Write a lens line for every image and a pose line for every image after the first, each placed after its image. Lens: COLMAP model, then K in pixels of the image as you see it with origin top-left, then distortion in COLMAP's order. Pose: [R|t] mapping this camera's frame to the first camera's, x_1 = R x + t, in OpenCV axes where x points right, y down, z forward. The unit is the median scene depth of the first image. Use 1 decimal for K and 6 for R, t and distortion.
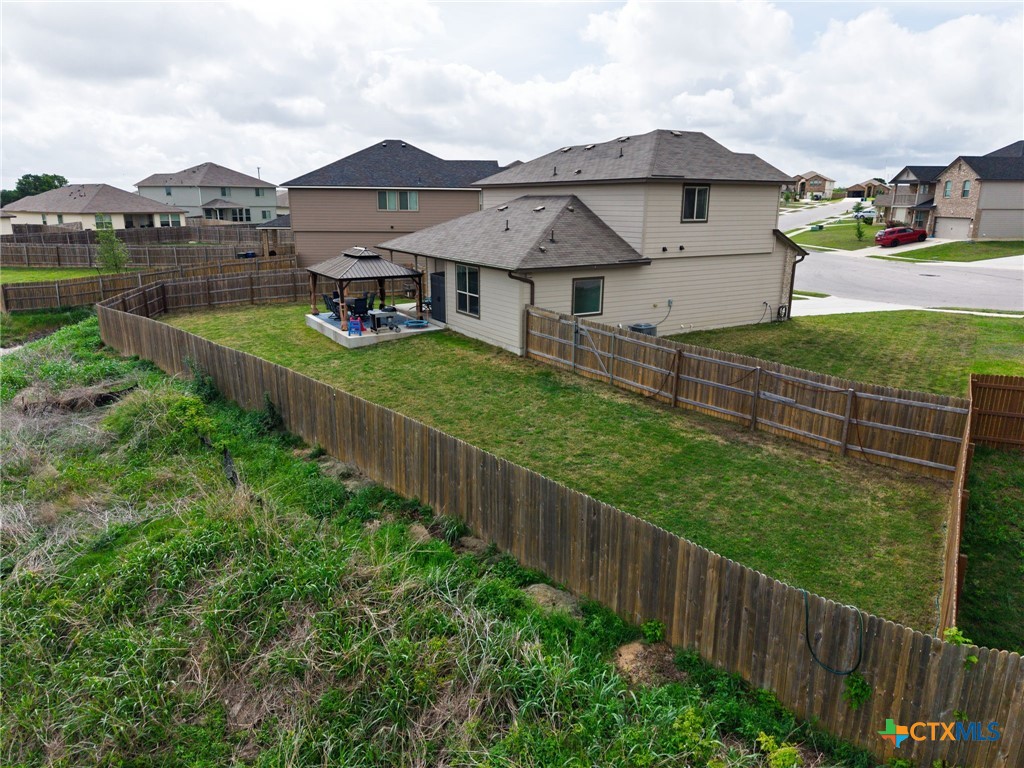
lens RADIAL K [[694.9, 0, 512.0], [0, 694.9, 384.0], [0, 0, 1]] dist [0.003095, -0.001421]
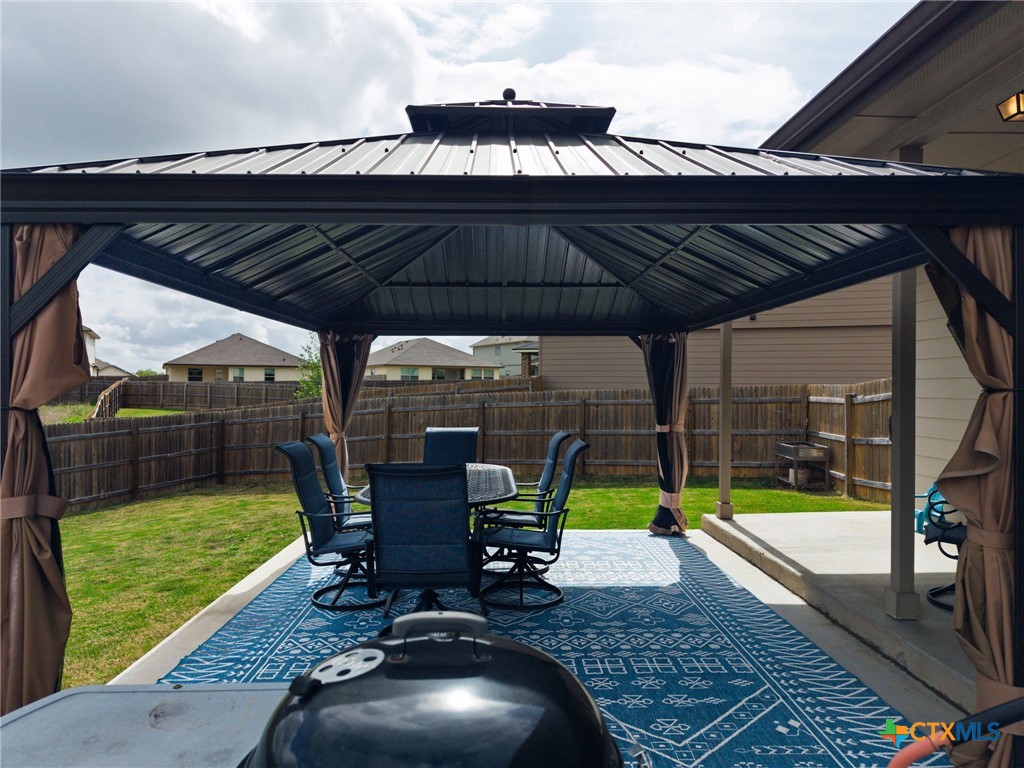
lens RADIAL K [[683.2, 0, 502.3], [0, 683.2, 381.3], [0, 0, 1]] dist [0.016977, -0.001844]
pose [[0.863413, -0.008753, -0.504422, -0.146365], [-0.125610, 0.964633, -0.231743, -0.112446], [0.488611, 0.263451, 0.831777, 0.916018]]
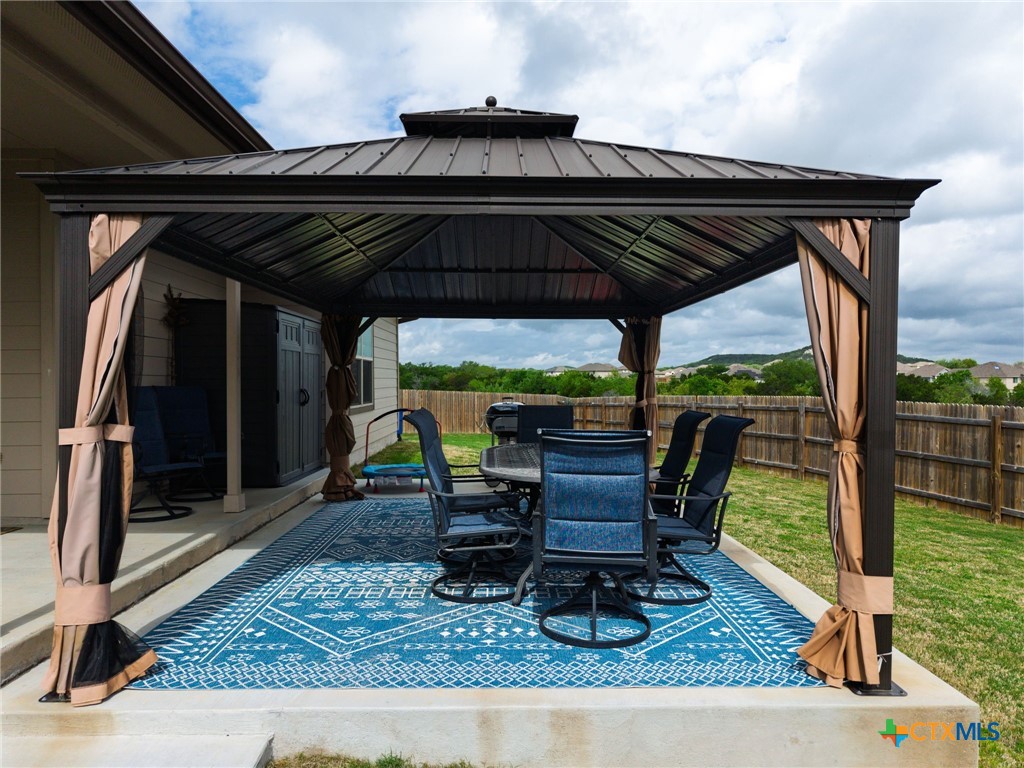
lens RADIAL K [[677.2, 0, 531.7], [0, 677.2, 392.1], [0, 0, 1]] dist [0.001620, -0.000832]
pose [[0.880149, -0.000972, -0.474696, -0.130982], [-0.112392, 0.971138, -0.210380, -0.102874], [0.461199, 0.238518, 0.854637, 0.902099]]
